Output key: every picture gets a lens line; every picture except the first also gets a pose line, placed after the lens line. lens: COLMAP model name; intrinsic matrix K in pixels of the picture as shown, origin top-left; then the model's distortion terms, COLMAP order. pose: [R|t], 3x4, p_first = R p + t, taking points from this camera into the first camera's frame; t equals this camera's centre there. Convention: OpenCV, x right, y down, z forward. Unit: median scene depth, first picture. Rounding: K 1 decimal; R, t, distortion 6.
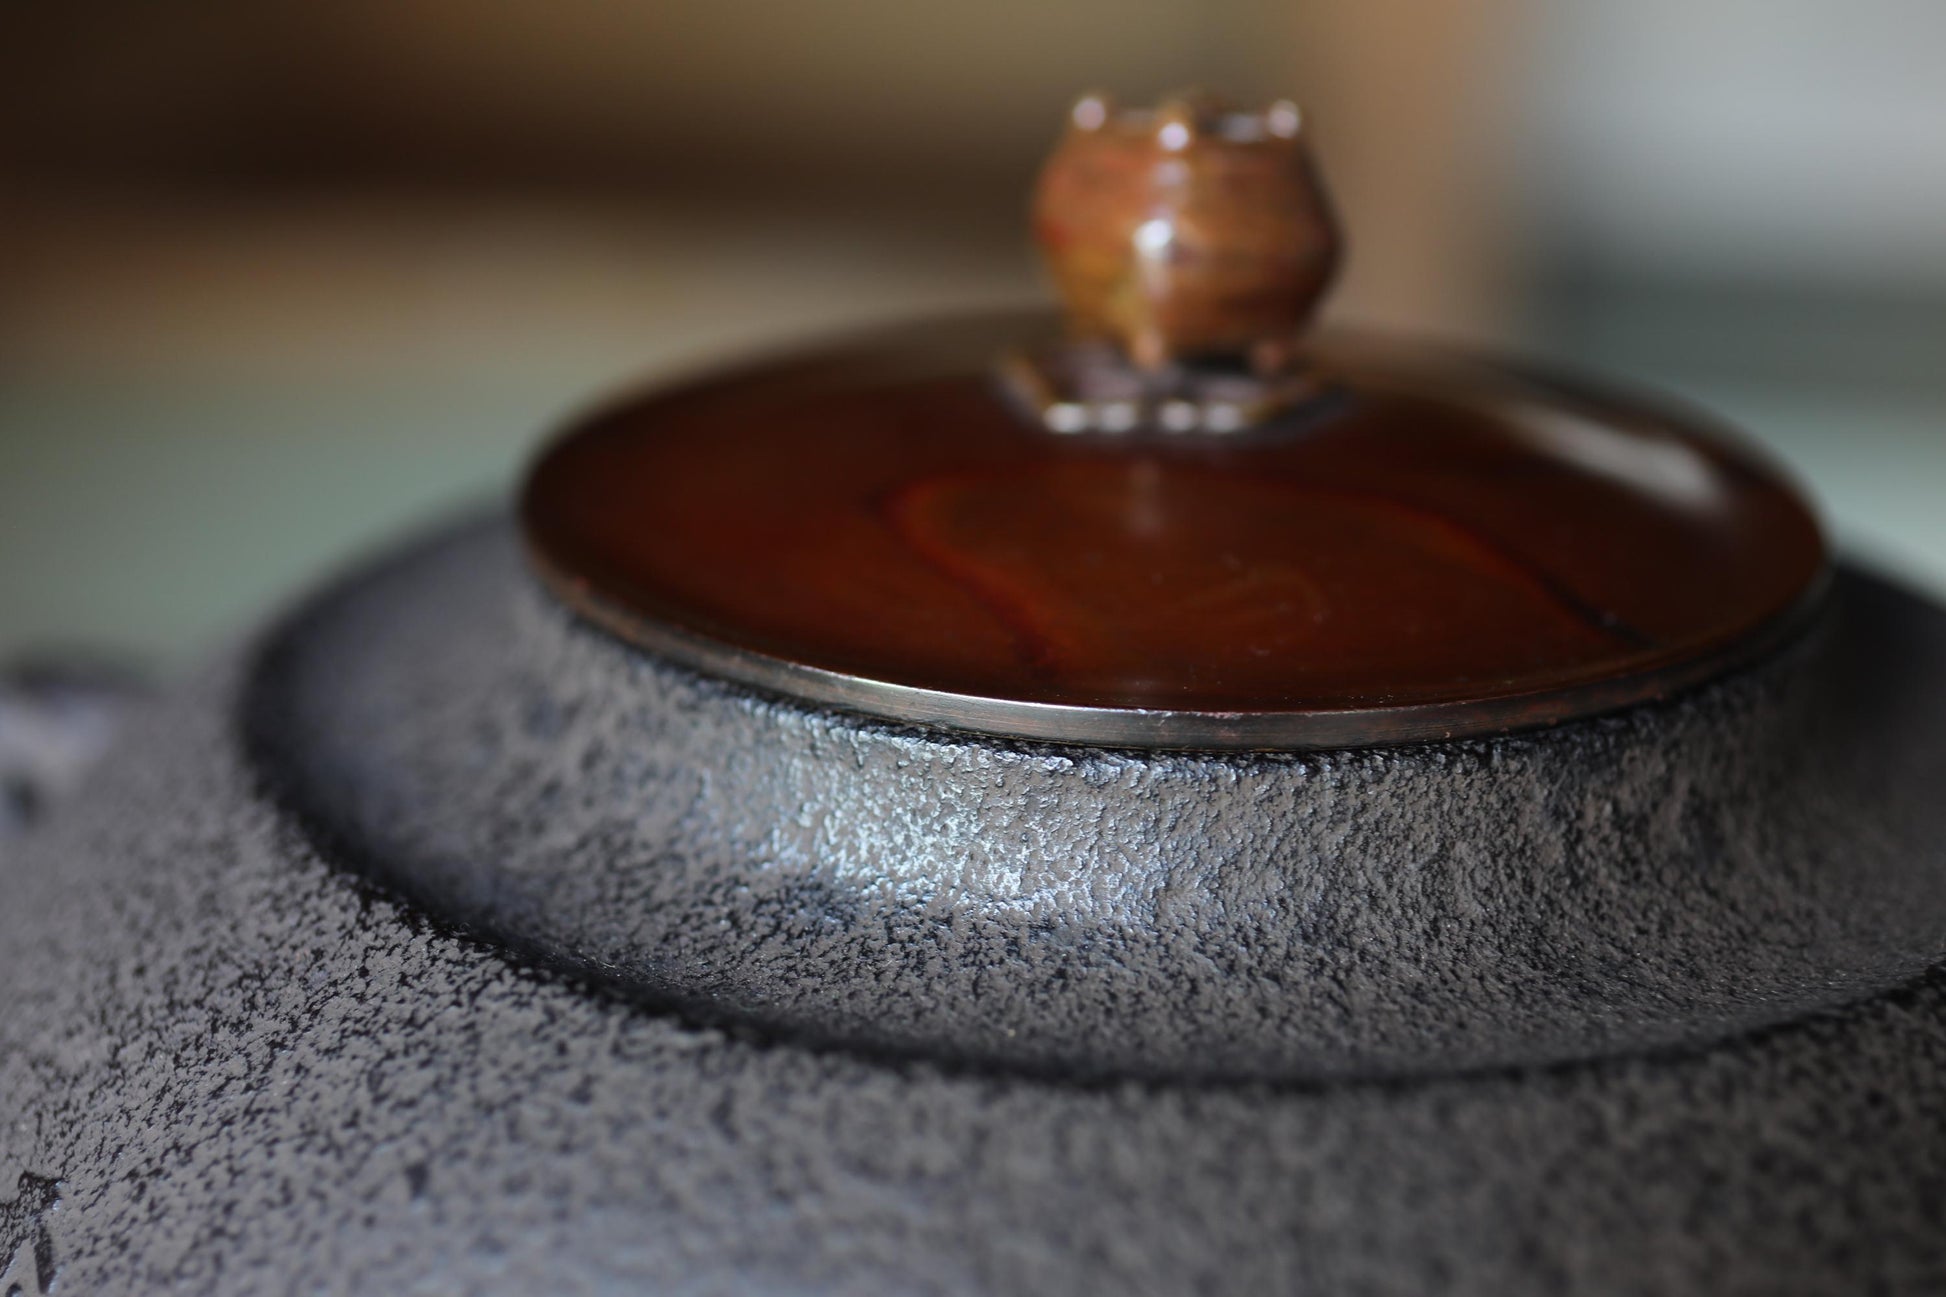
lens RADIAL K [[3194.9, 0, 985.9], [0, 3194.9, 641.6], [0, 0, 1]] dist [0.039013, 0.000000]
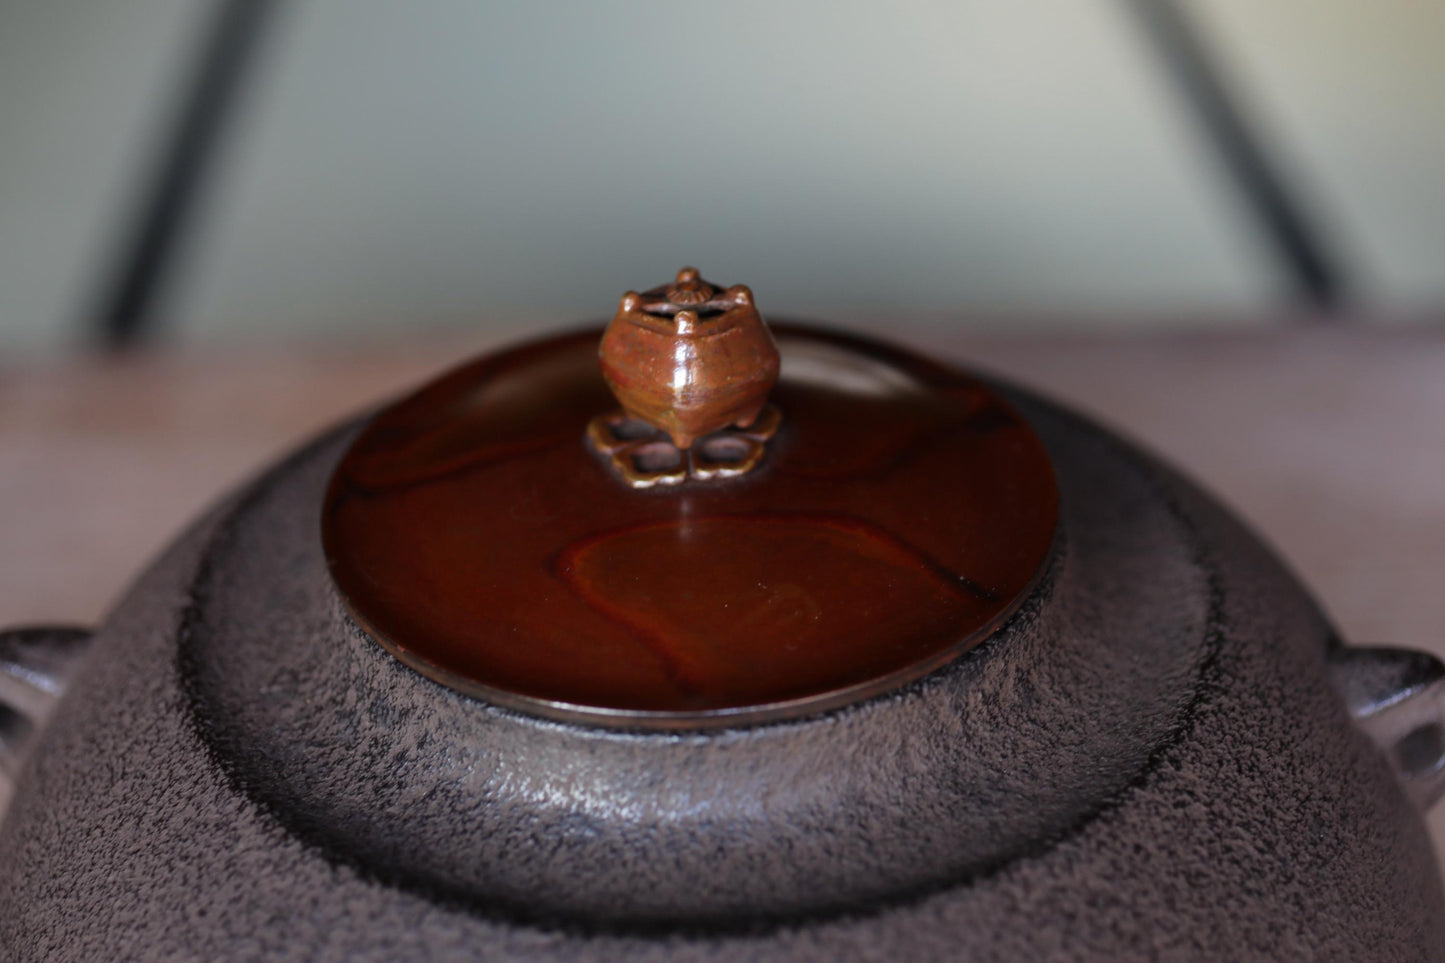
lens RADIAL K [[2249.3, 0, 713.0], [0, 2249.3, 489.7], [0, 0, 1]] dist [0.034786, 0.000000]
pose [[0.973166, -0.164506, 0.160893, -0.159645], [0.124122, 0.964051, 0.234945, -0.412705], [-0.193759, -0.208670, 0.958600, -0.232222]]
